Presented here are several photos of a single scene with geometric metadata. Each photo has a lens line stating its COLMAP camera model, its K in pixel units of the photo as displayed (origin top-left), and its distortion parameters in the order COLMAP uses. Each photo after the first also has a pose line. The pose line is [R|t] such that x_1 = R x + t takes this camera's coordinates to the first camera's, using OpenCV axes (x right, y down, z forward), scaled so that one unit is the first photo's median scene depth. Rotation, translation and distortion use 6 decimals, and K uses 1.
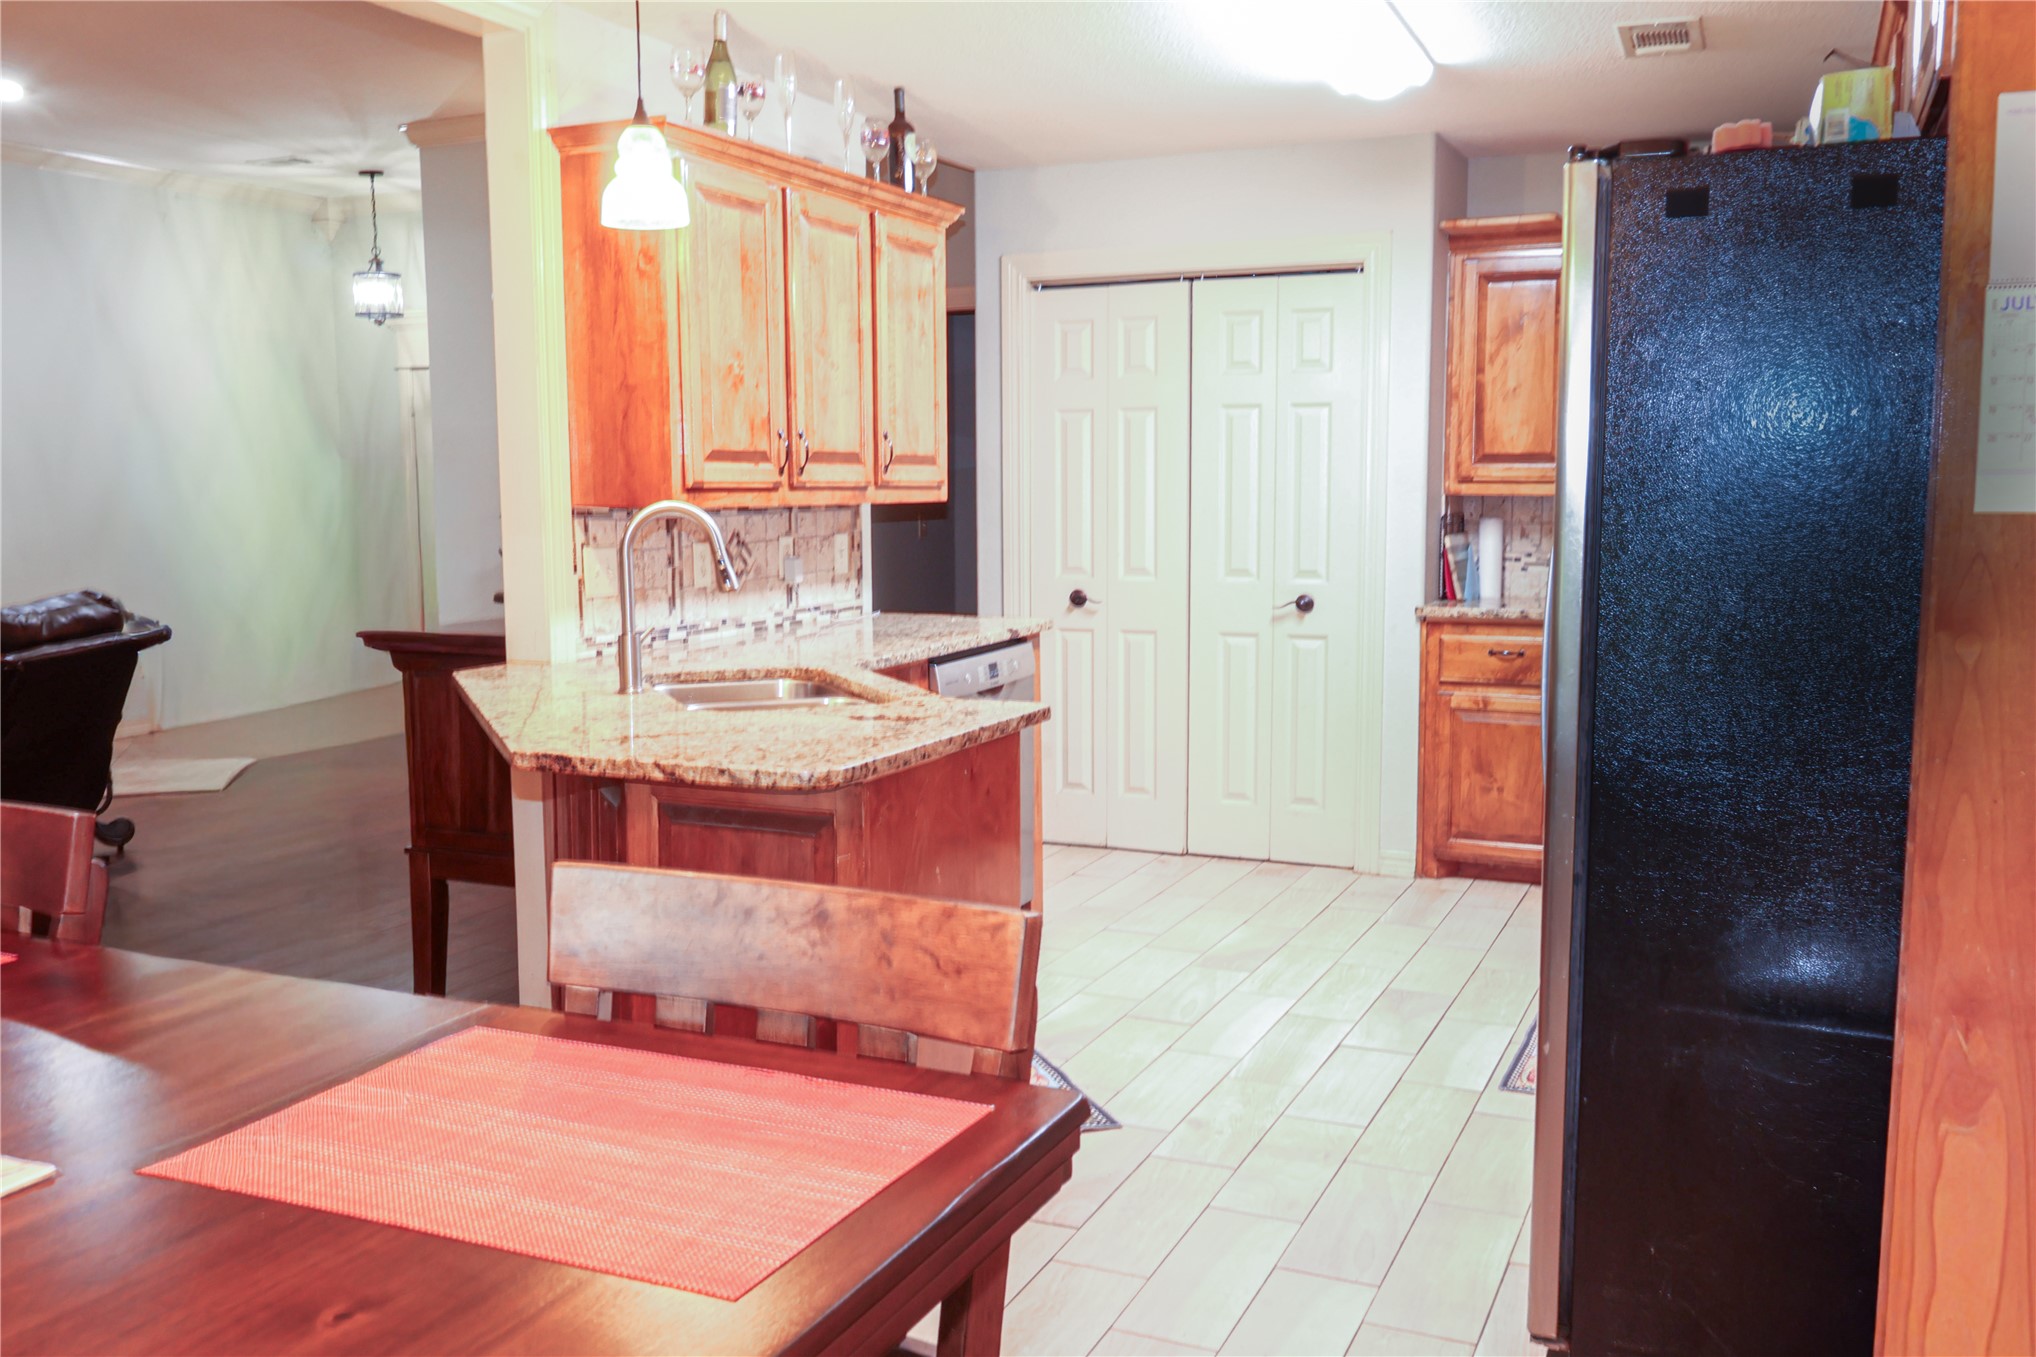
lens RADIAL K [[1671.4, 0, 1023.0], [0, 1671.4, 673.6], [0, 0, 1]] dist [-0.030232, 0.006916]
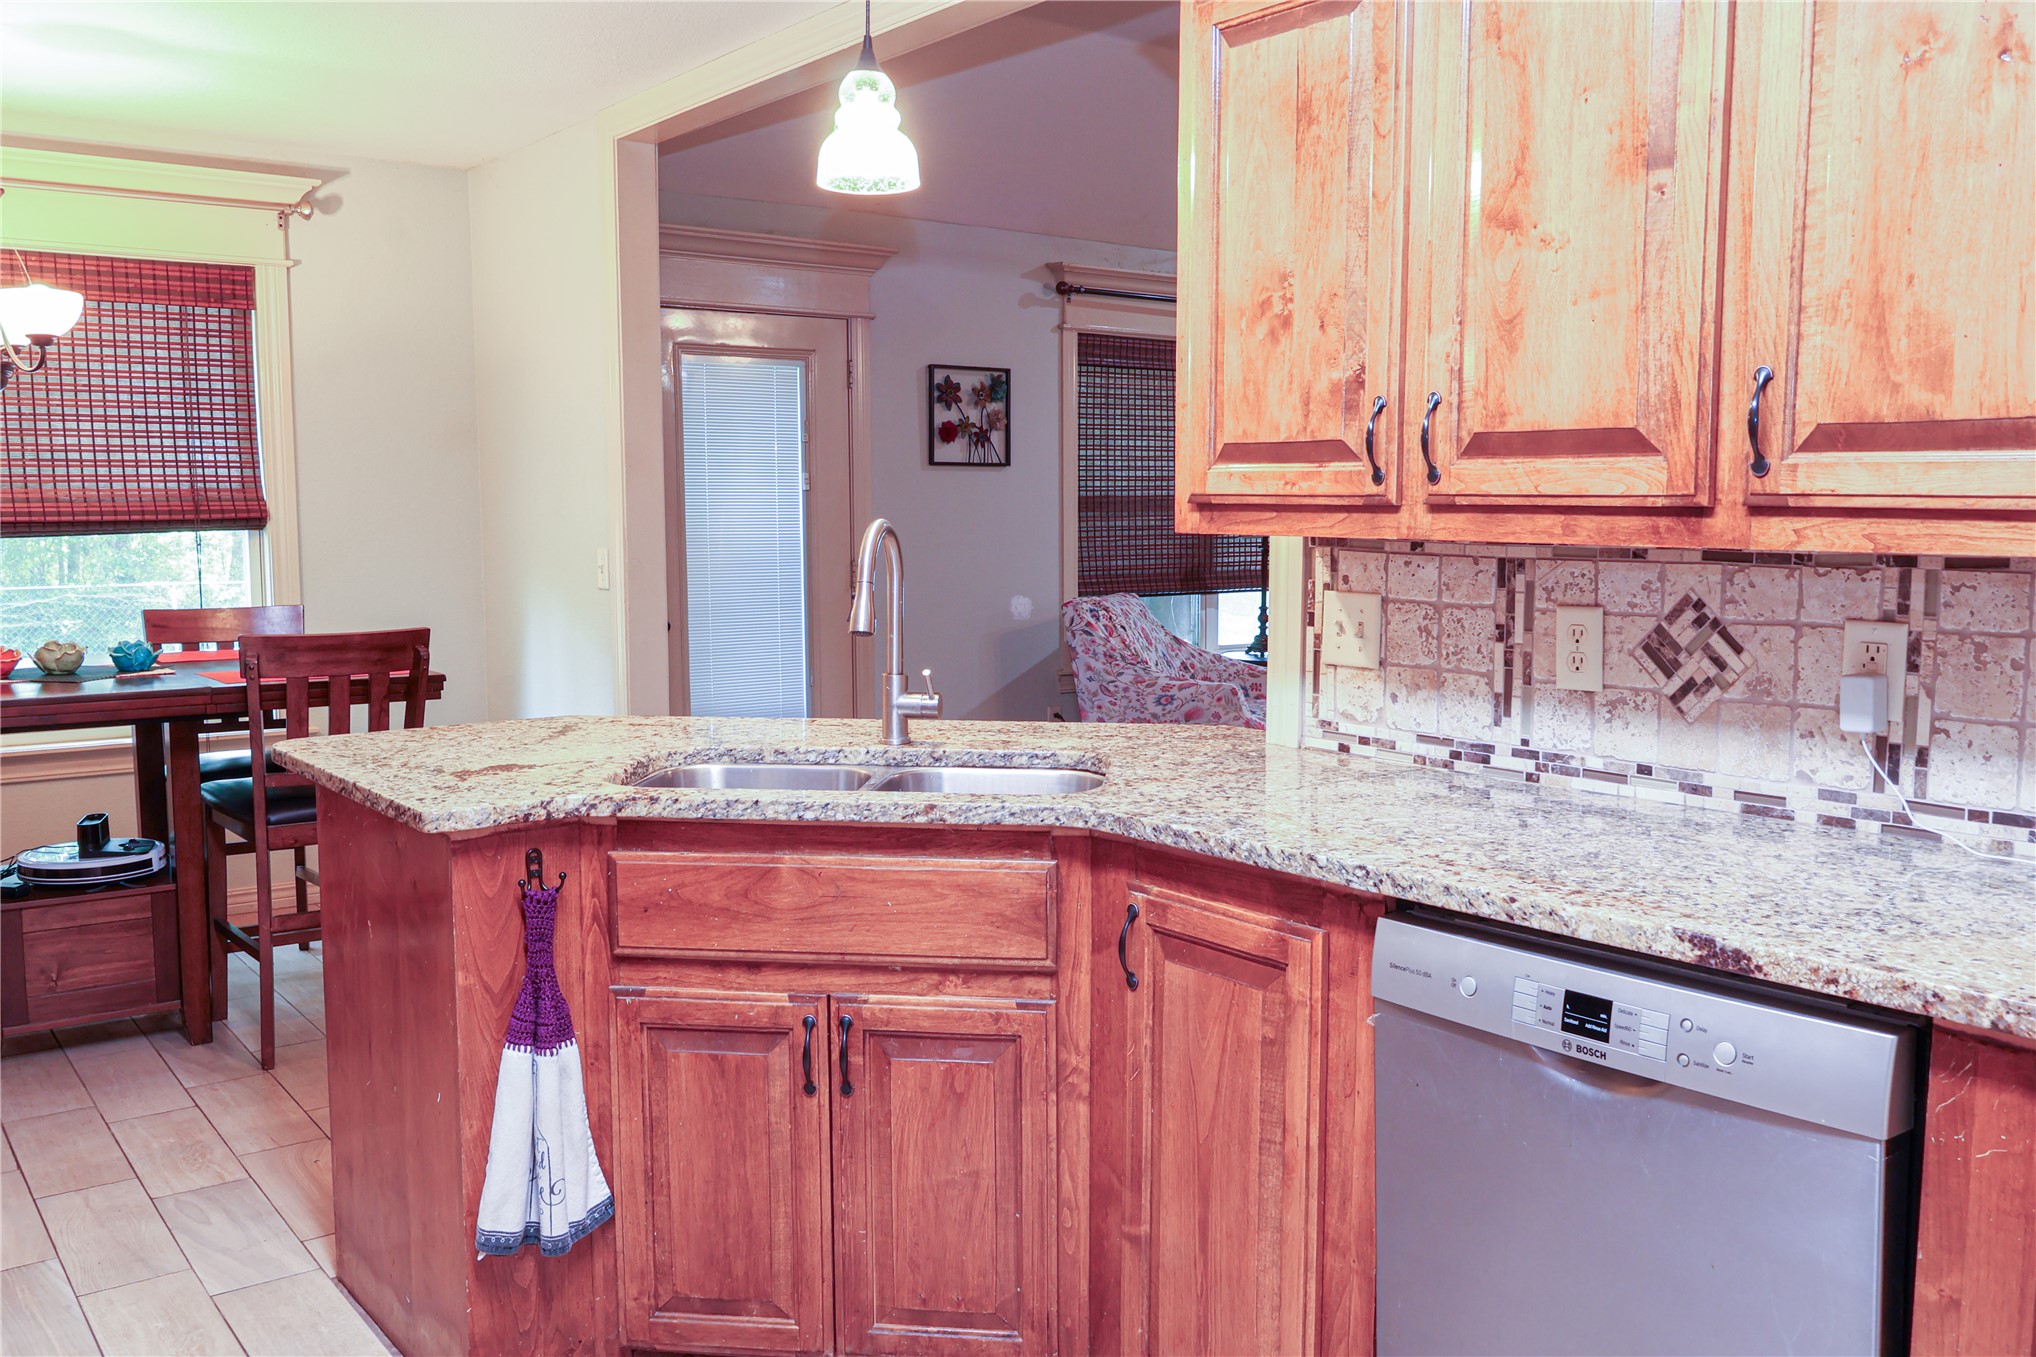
lens RADIAL K [[1671.4, 0, 1005.2], [0, 1671.4, 692.3], [0, 0, 1]] dist [-0.030232, 0.006916]
pose [[-0.463309, 0.105759, -0.879863, 0.585327], [-0.101312, 0.980023, 0.171146, -0.198993], [0.880386, 0.168434, -0.443339, 1.717722]]
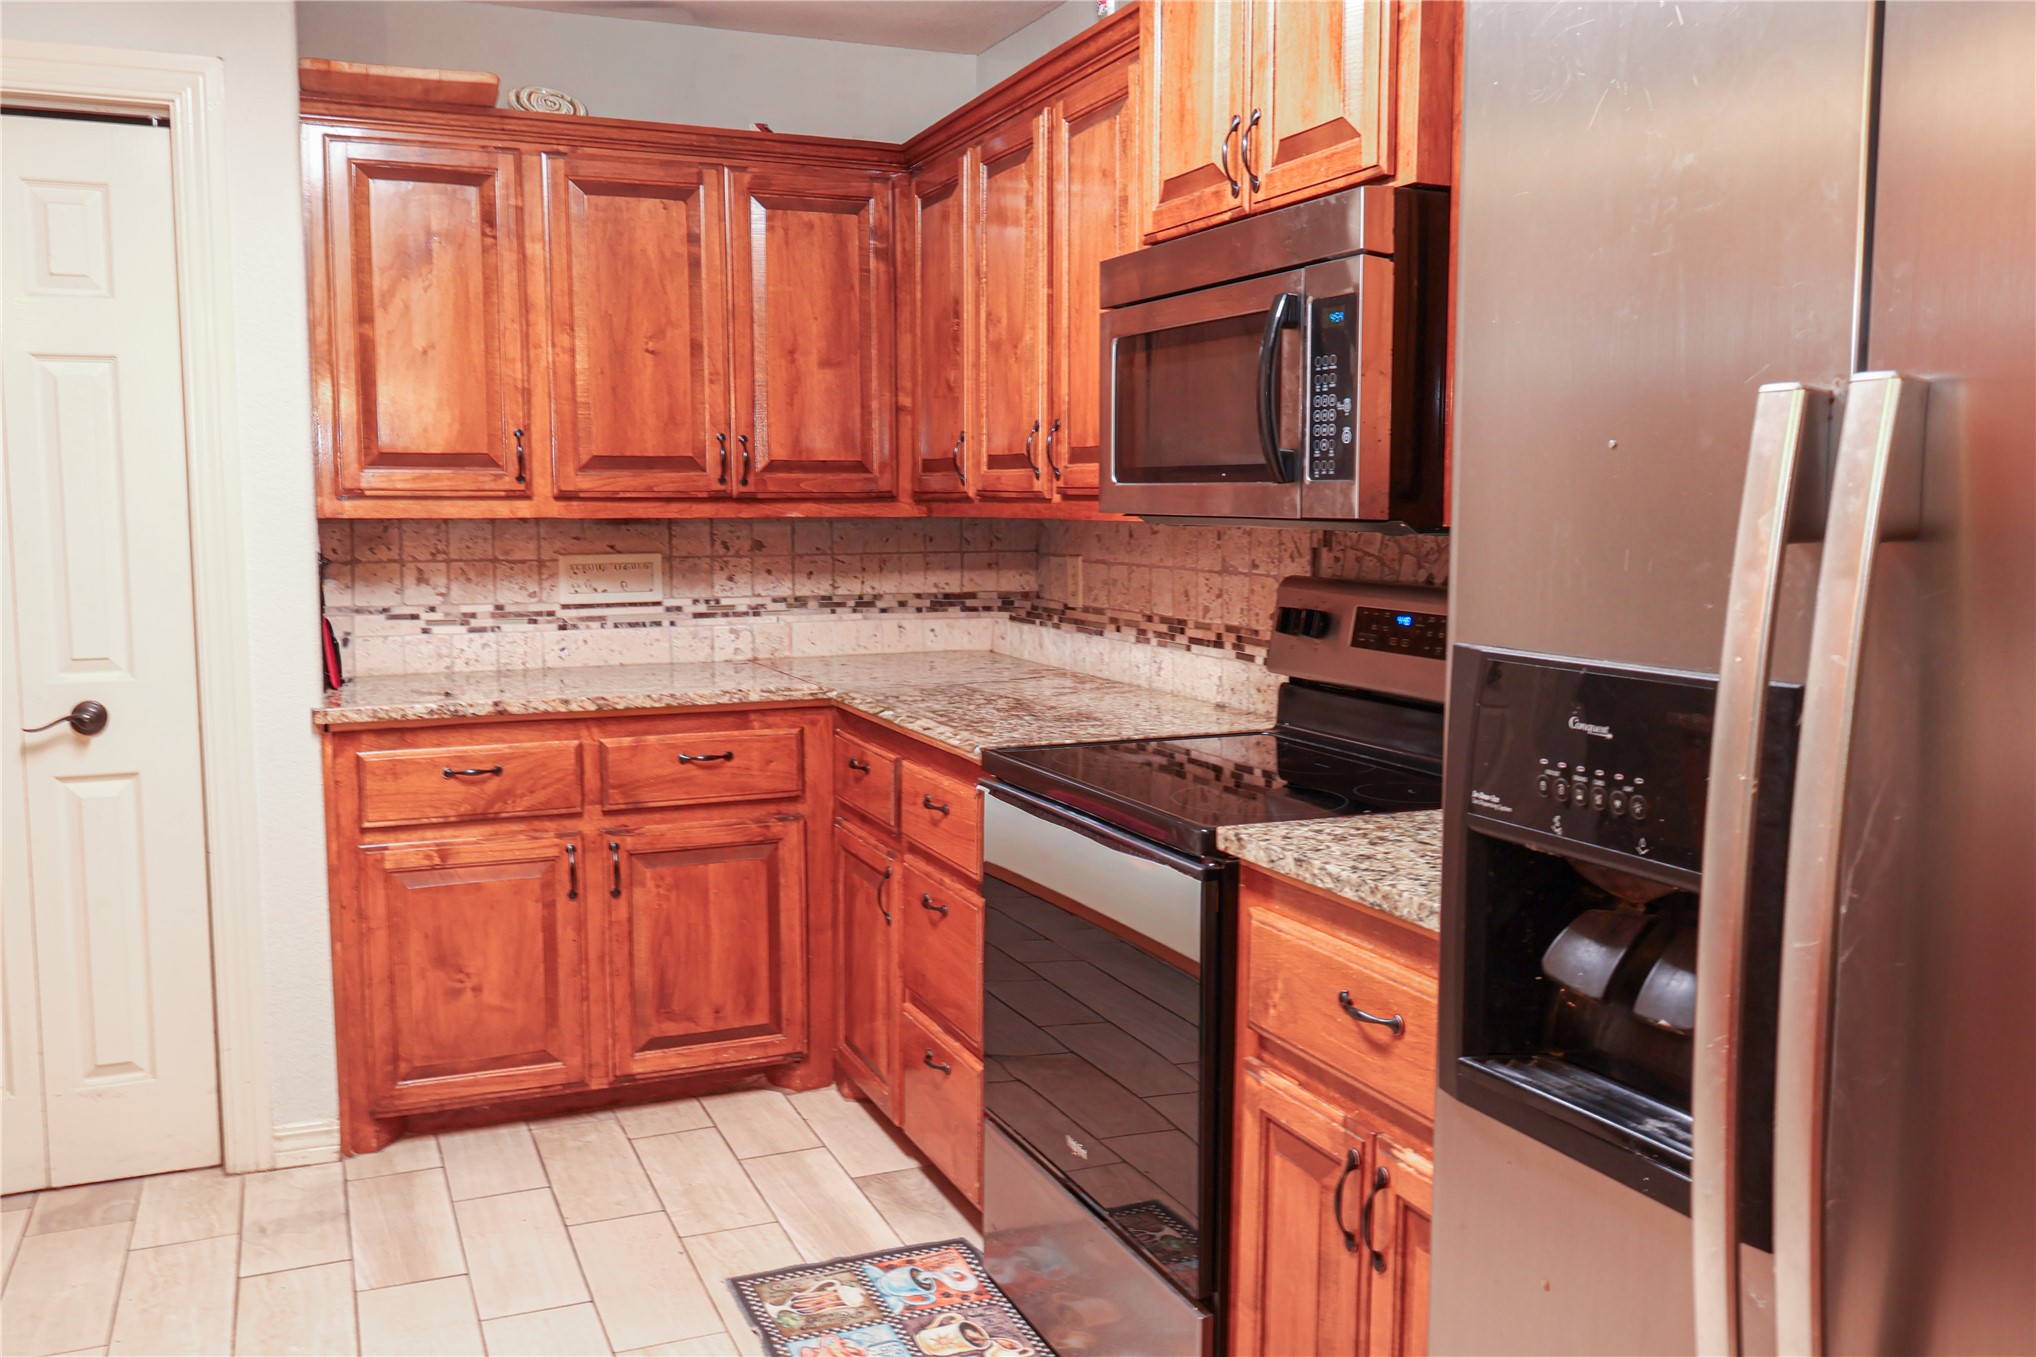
lens RADIAL K [[1671.4, 0, 1024.9], [0, 1671.4, 663.6], [0, 0, 1]] dist [-0.030232, 0.006916]
pose [[0.670491, -0.069335, 0.738671, -0.026319], [0.085389, 0.996219, 0.016002, -0.041652], [-0.736987, 0.052345, 0.673877, 0.398122]]
